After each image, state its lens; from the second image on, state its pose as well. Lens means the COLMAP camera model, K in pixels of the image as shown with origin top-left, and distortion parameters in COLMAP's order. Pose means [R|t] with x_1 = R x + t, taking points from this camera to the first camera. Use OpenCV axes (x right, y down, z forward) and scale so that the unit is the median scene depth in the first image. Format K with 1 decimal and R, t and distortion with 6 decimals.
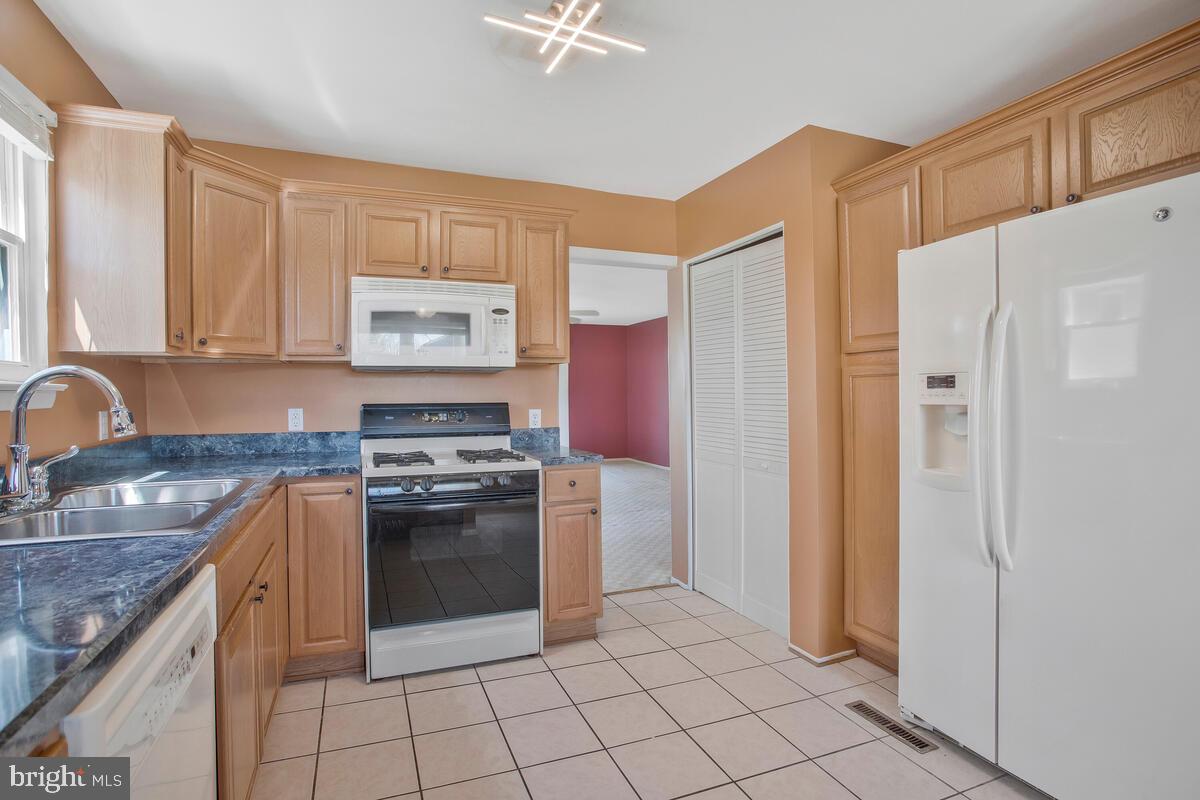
lens RADIAL K [[585.8, 0, 596.4], [0, 585.8, 395.1], [0, 0, 1]] dist [-0.073209, 0.033760]
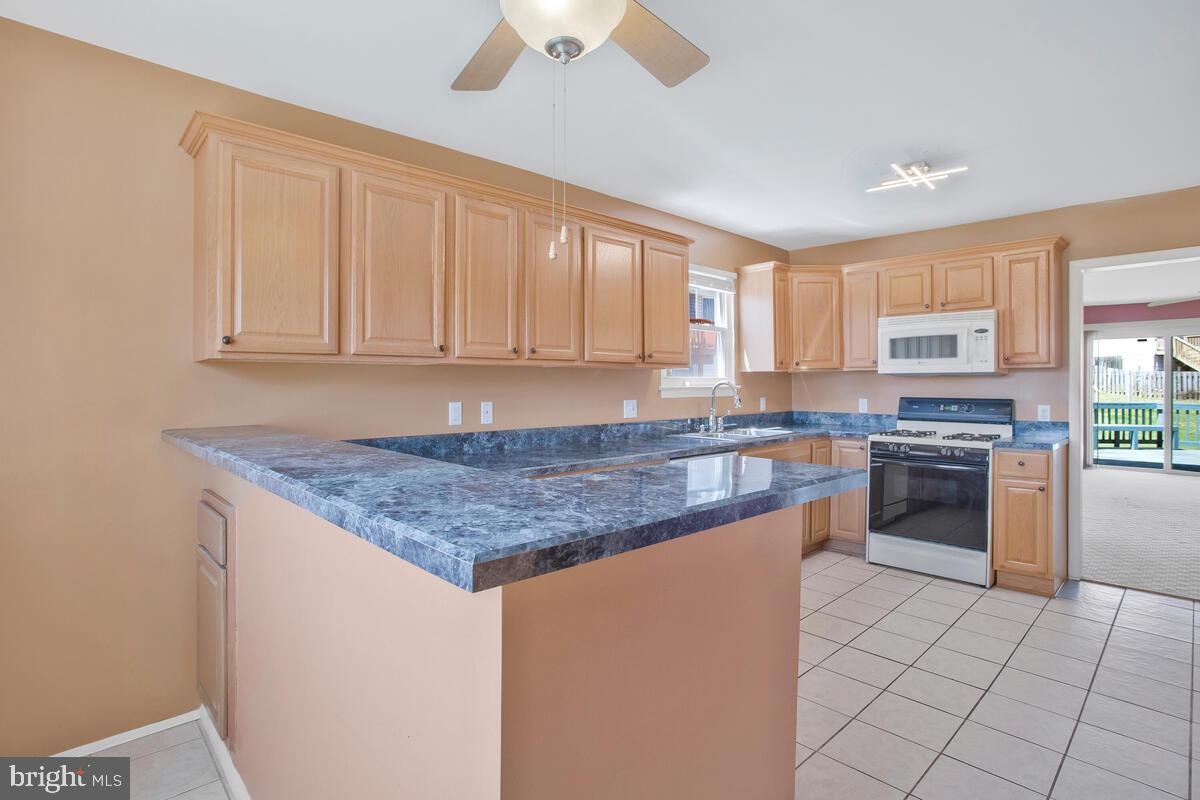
lens RADIAL K [[585.8, 0, 596.4], [0, 585.8, 395.1], [0, 0, 1]] dist [-0.073209, 0.033760]
pose [[0.372757, 0.023266, -0.927637, 0.753390], [-0.003625, 0.999714, 0.023618, -0.024487], [0.927922, -0.005441, 0.372735, -0.322906]]
